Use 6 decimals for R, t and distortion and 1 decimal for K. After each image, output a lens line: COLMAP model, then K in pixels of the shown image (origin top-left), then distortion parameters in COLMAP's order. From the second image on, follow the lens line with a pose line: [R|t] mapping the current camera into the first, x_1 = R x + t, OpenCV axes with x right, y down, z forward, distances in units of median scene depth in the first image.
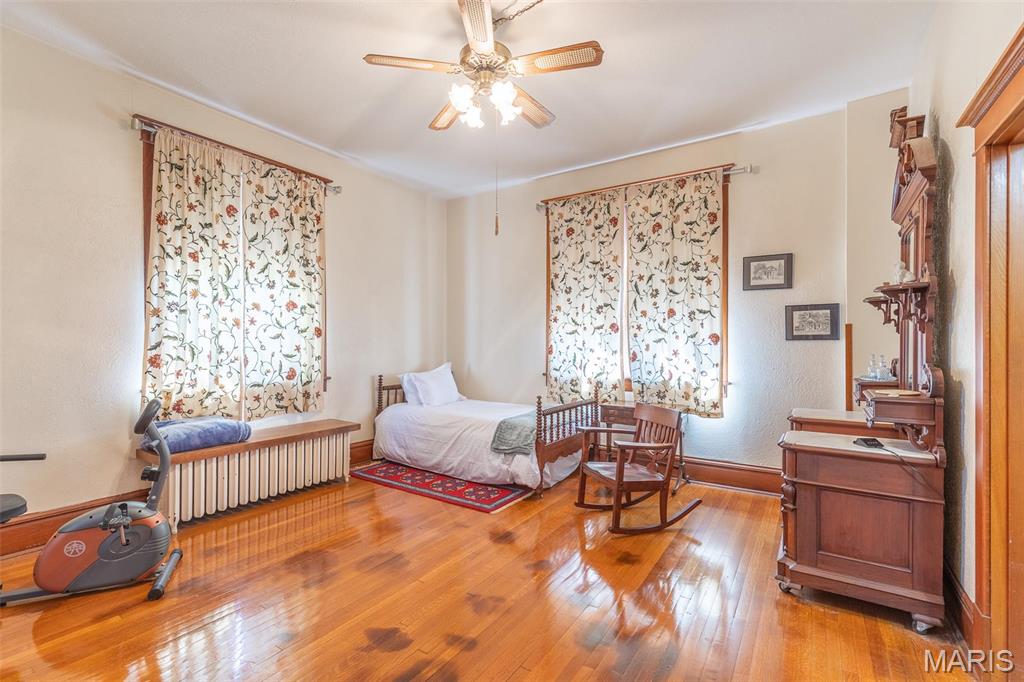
lens RADIAL K [[466.3, 0, 510.2], [0, 466.3, 342.7], [0, 0, 1]] dist [0.007058, -0.001484]
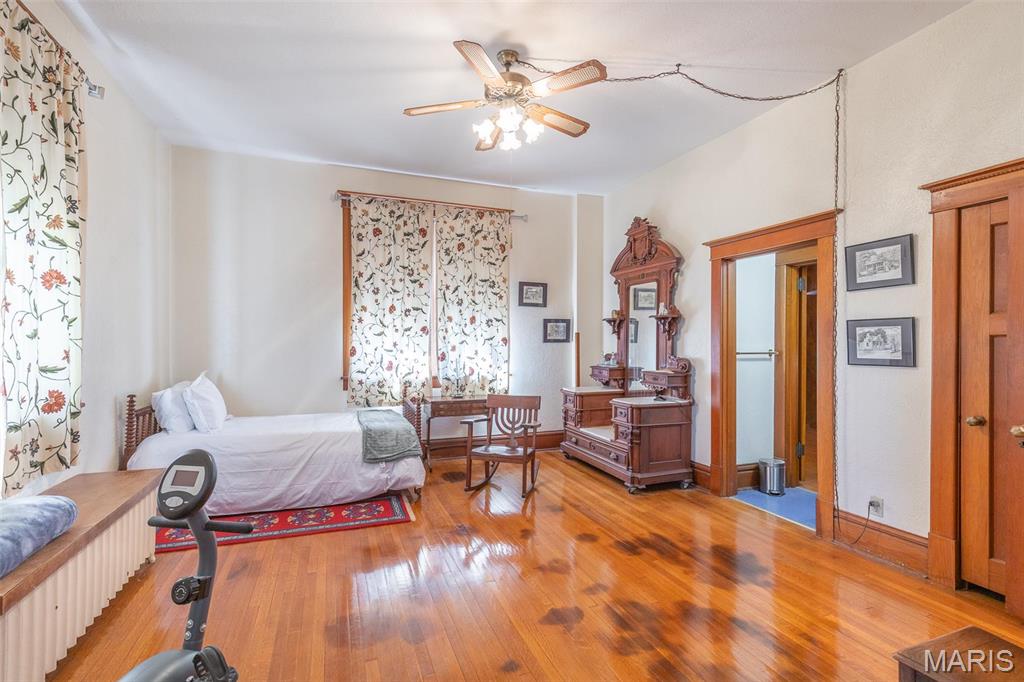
lens RADIAL K [[466.3, 0, 514.1], [0, 466.3, 341.0], [0, 0, 1]] dist [0.007058, -0.001484]
pose [[0.571143, 0.004091, 0.820841, -0.577606], [-0.002585, 0.999992, -0.003185, -0.004684], [-0.820847, -0.000302, 0.571149, 0.219417]]
